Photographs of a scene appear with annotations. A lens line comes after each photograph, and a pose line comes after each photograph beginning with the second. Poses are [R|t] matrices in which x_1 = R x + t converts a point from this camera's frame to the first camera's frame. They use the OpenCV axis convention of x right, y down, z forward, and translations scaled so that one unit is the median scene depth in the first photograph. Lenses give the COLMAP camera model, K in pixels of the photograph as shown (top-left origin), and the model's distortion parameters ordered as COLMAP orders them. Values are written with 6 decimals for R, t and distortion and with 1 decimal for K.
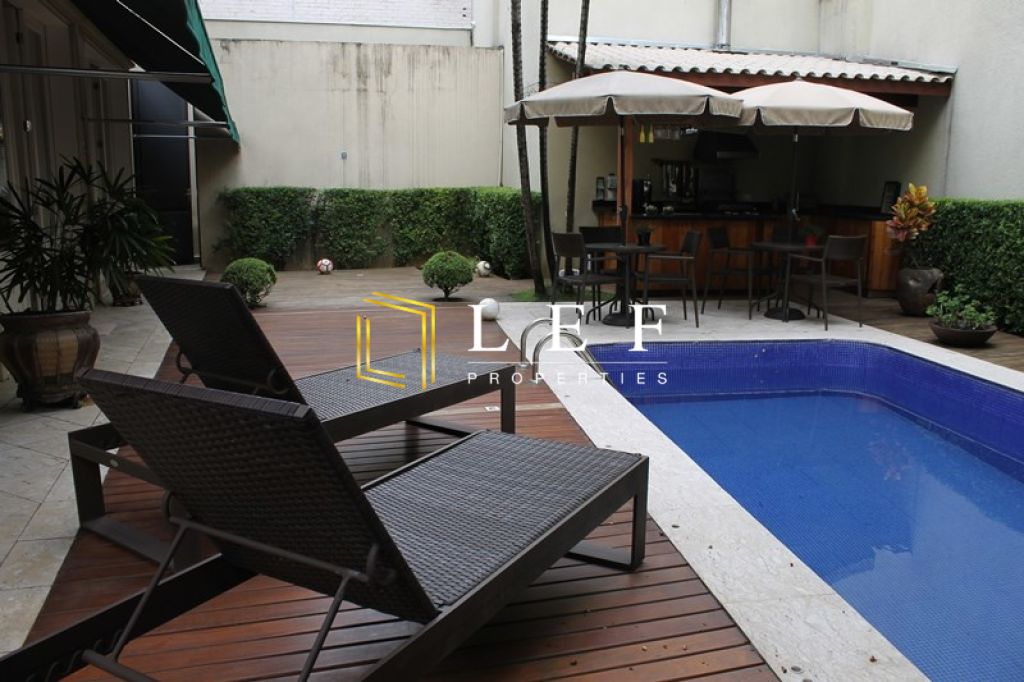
lens RADIAL K [[859.3, 0, 517.3], [0, 859.3, 344.3], [0, 0, 1]] dist [-0.157719, 0.121068]
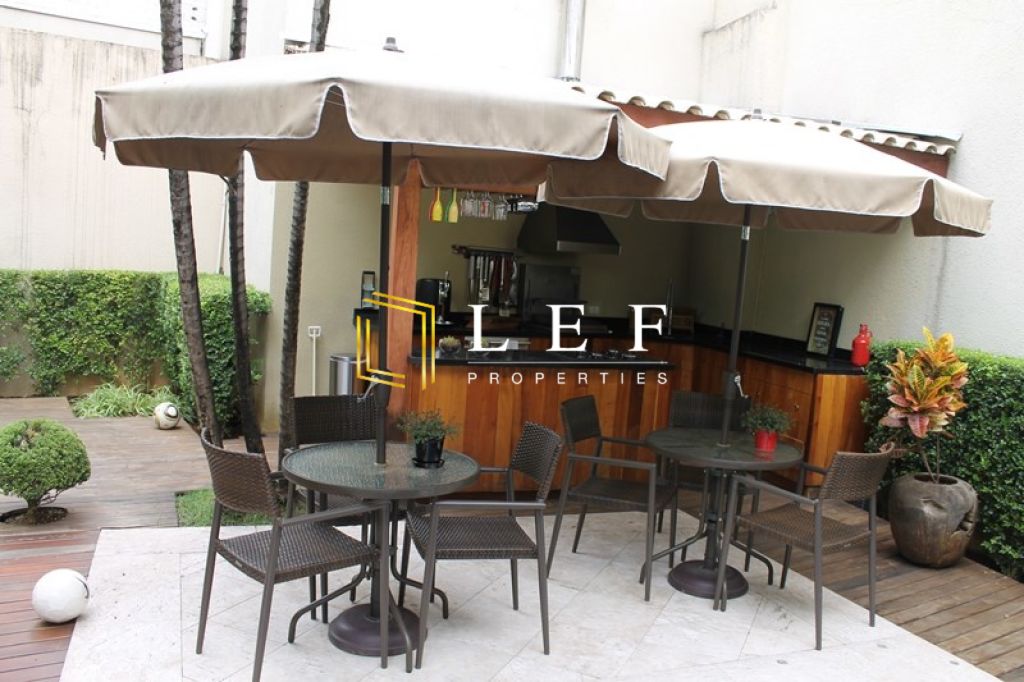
lens RADIAL K [[859.3, 0, 521.3], [0, 859.3, 341.9], [0, 0, 1]] dist [-0.157719, 0.121068]
pose [[0.970631, 0.039338, 0.237337, 0.077622], [-0.019373, 0.996118, -0.085874, -0.122682], [-0.239793, 0.078754, 0.967624, 0.496538]]
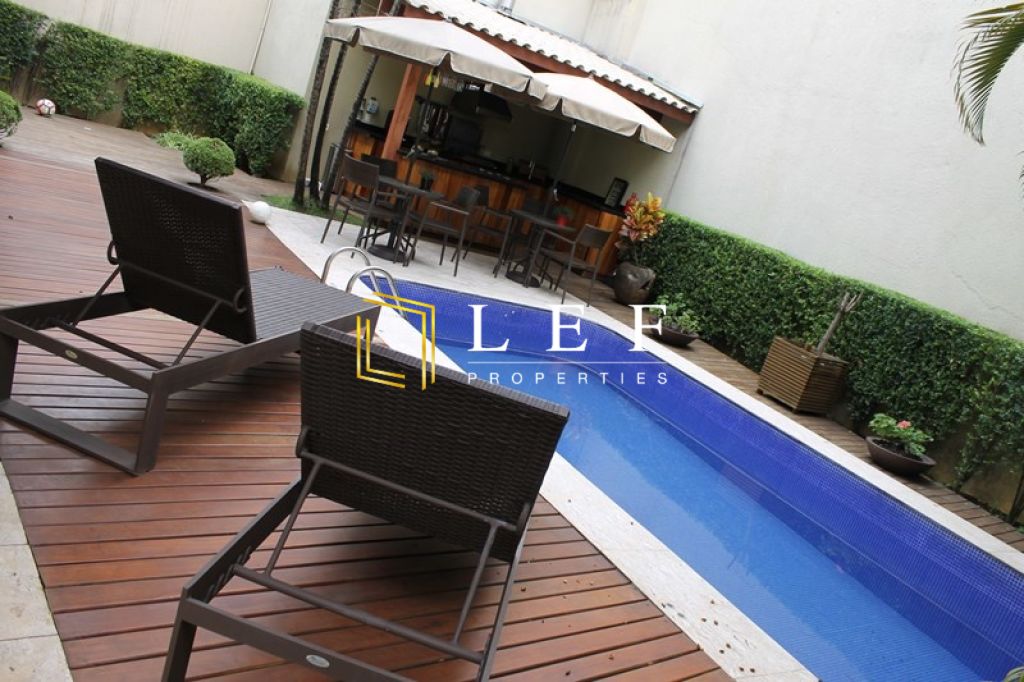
lens RADIAL K [[859.3, 0, 516.5], [0, 859.3, 344.9], [0, 0, 1]] dist [-0.157719, 0.121068]
pose [[0.888788, 0.181984, 0.420639, -0.139697], [-0.225768, 0.972554, 0.056273, -0.012217], [-0.398854, -0.144982, 0.905481, -0.024573]]
